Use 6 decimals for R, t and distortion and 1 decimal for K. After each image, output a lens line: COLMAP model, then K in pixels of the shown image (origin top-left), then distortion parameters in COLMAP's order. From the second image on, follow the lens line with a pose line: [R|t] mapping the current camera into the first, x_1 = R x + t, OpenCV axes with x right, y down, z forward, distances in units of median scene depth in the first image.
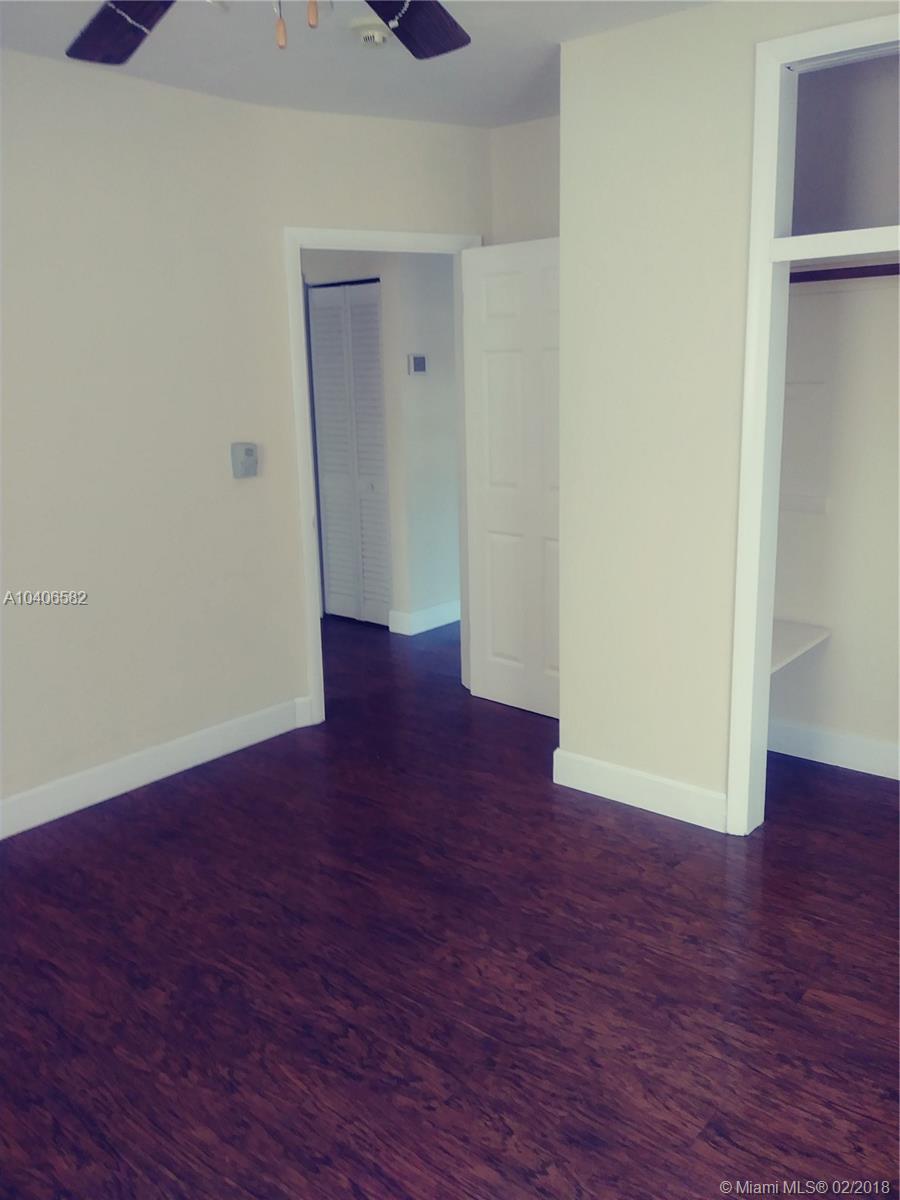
lens RADIAL K [[976.9, 0, 451.8], [0, 976.9, 595.1], [0, 0, 1]] dist [0.038638, -0.089597]
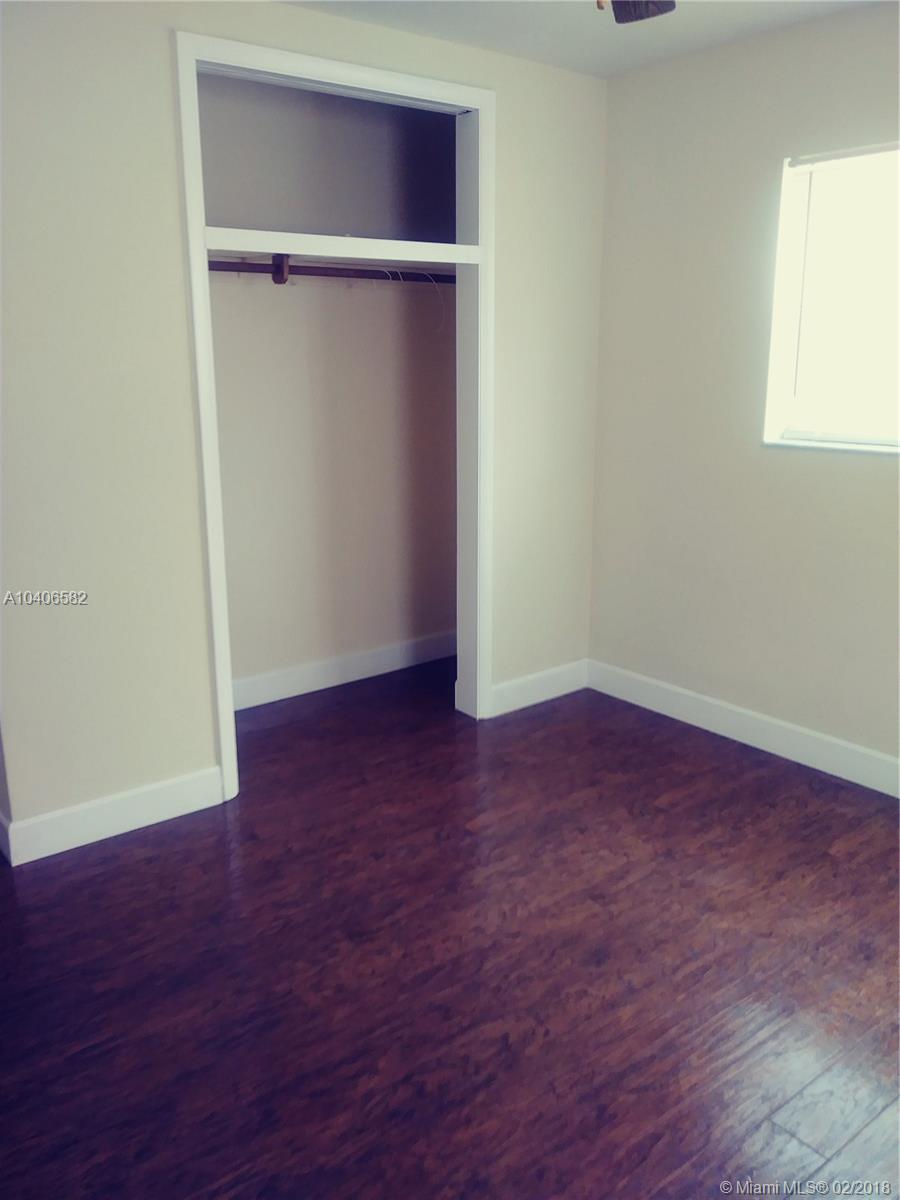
lens RADIAL K [[976.9, 0, 451.9], [0, 976.9, 605.7], [0, 0, 1]] dist [0.038638, -0.089597]
pose [[0.196060, -0.225226, 0.954376, -0.871962], [0.214973, 0.959462, 0.182264, -0.131684], [-0.956738, 0.169430, 0.236529, 0.691773]]
